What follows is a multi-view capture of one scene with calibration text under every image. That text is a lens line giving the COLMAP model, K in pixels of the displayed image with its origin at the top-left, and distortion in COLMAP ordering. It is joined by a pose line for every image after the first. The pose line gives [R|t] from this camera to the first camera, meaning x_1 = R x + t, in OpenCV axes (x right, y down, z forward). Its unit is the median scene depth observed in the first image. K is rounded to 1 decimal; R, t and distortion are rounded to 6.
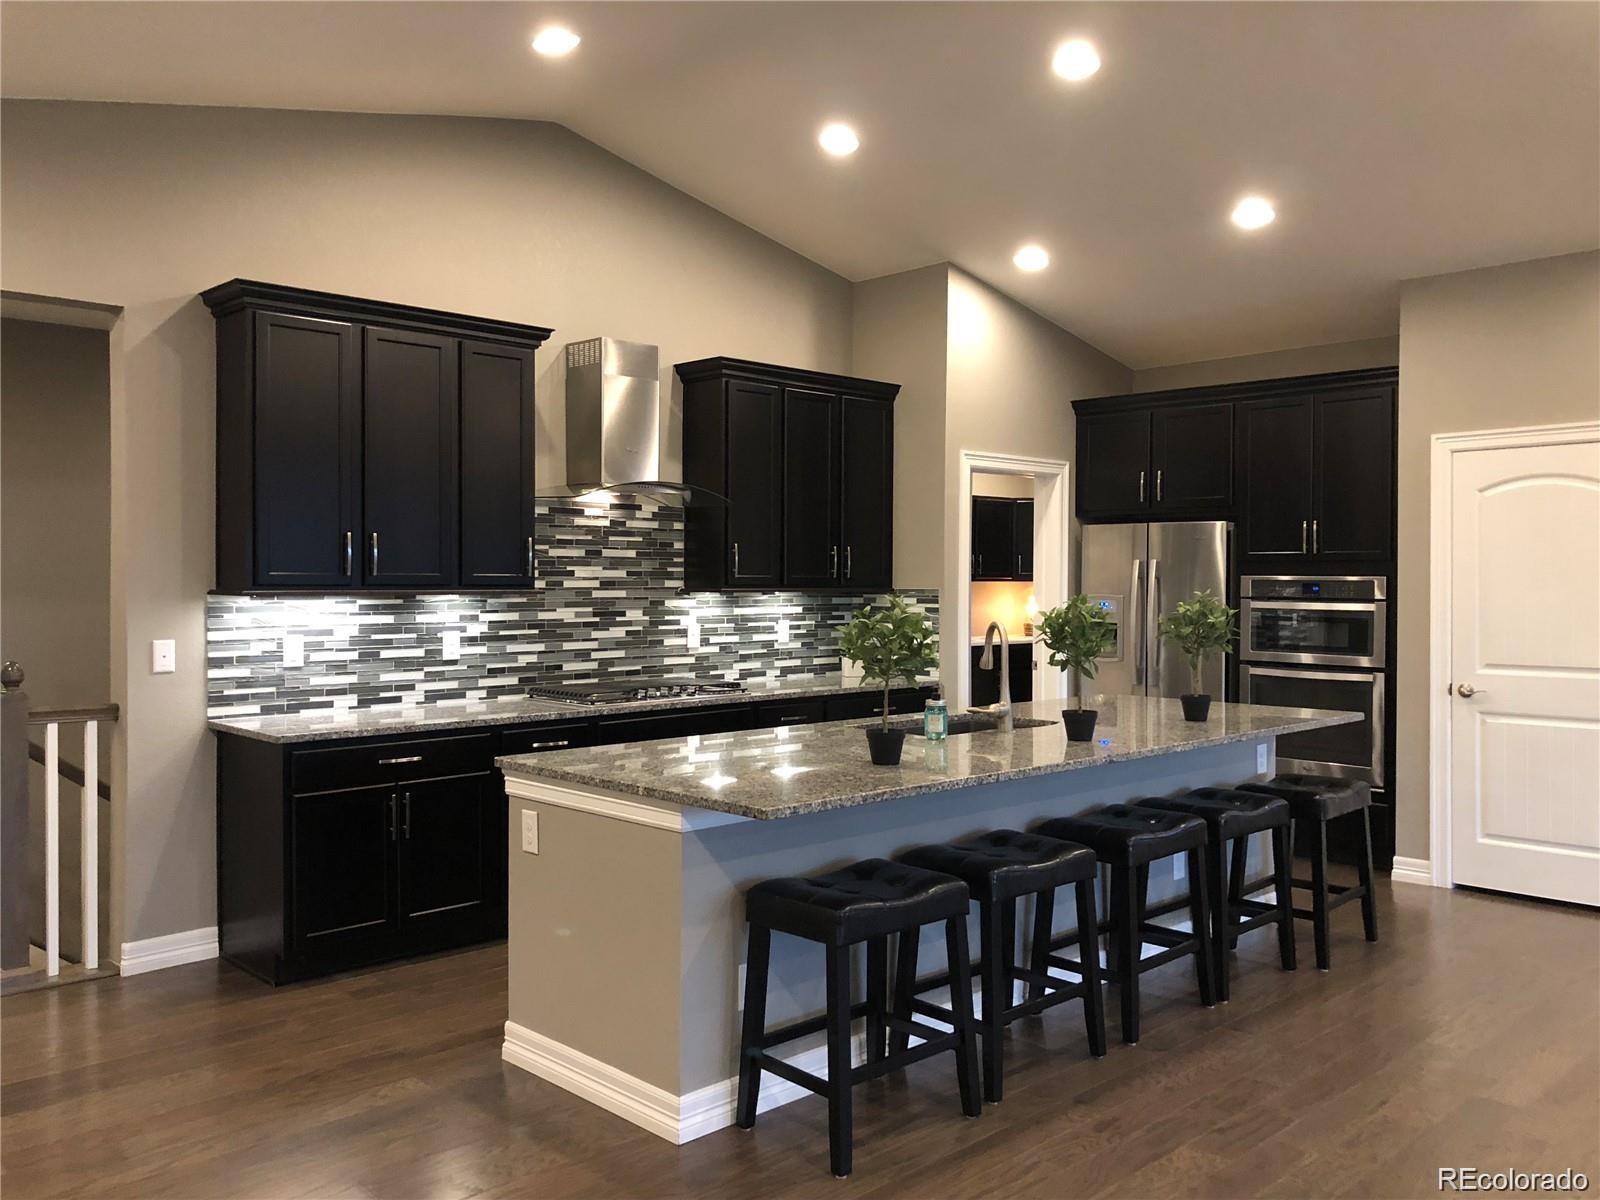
lens RADIAL K [[1294.3, 0, 796.3], [0, 1294.3, 597.6], [0, 0, 1]] dist [0.035077, -0.001774]
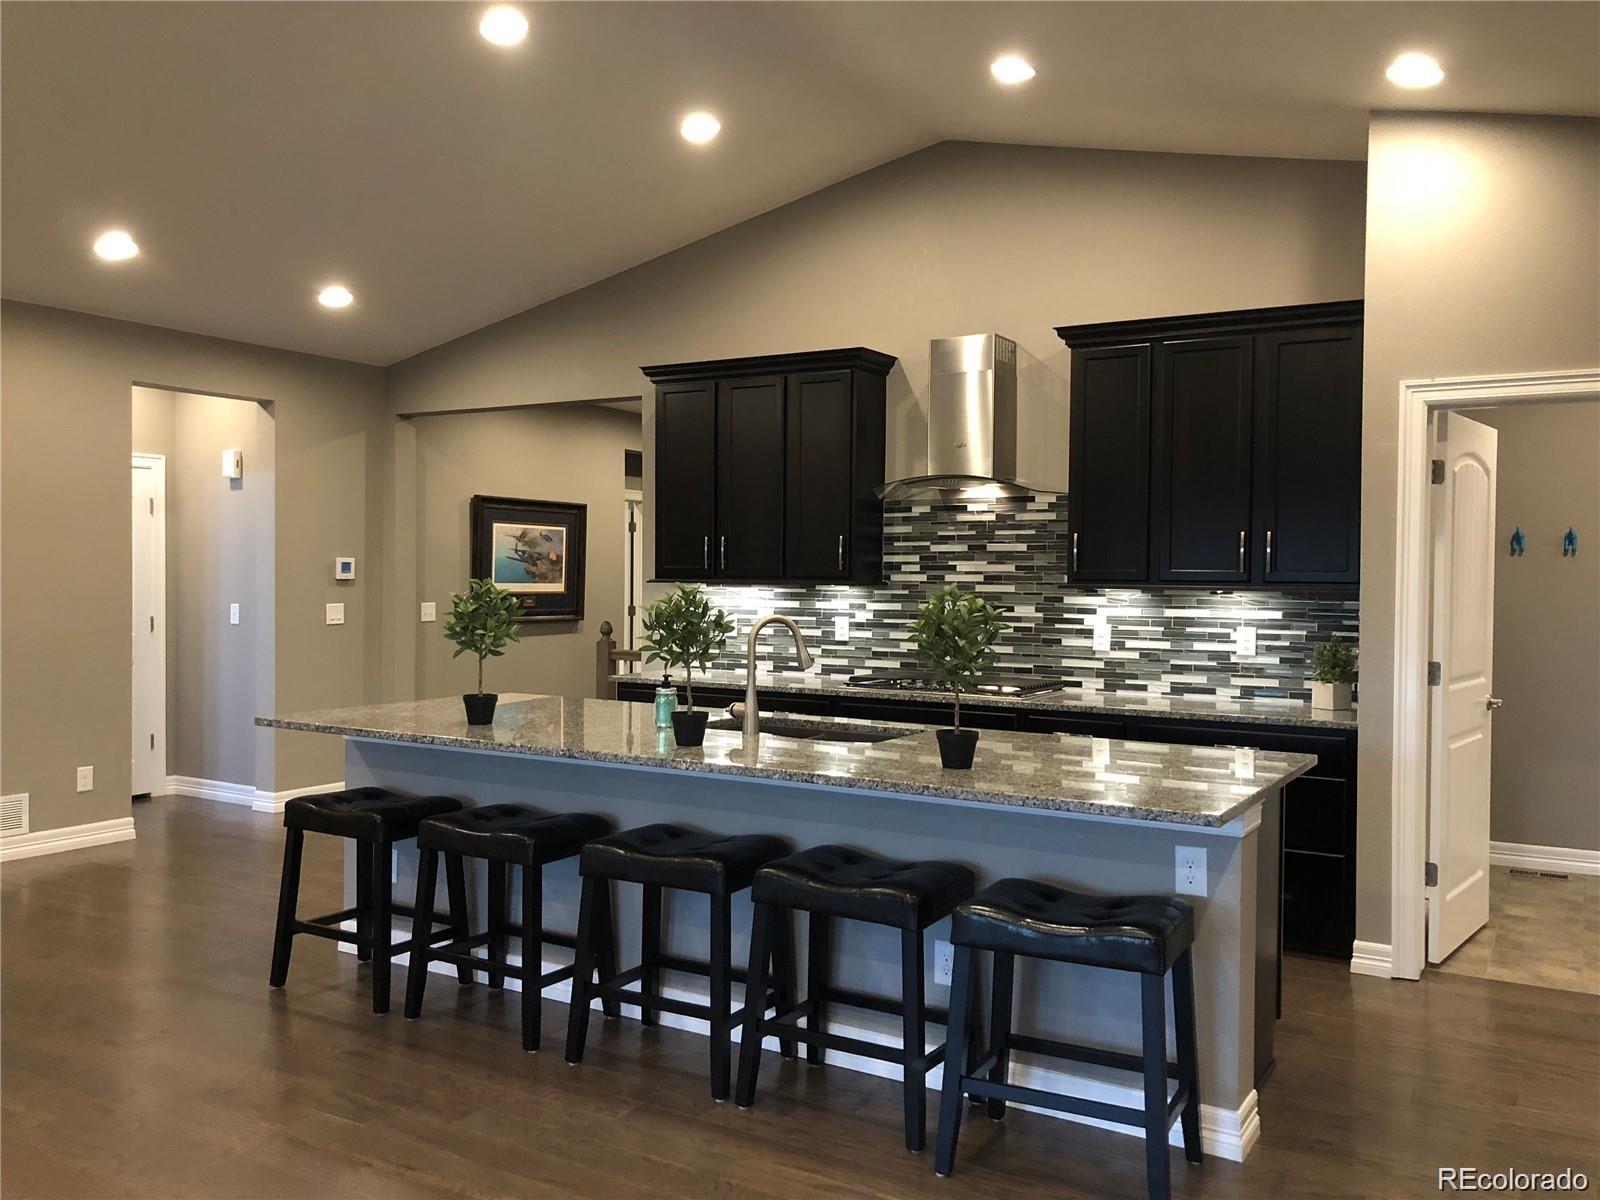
lens RADIAL K [[1294.3, 0, 795.2], [0, 1294.3, 594.6], [0, 0, 1]] dist [0.035077, -0.001774]
pose [[0.219154, 0.017107, -0.975540, 0.795763], [-0.020583, 0.999705, 0.012906, -0.007866], [0.975473, 0.017251, 0.219442, 0.634202]]
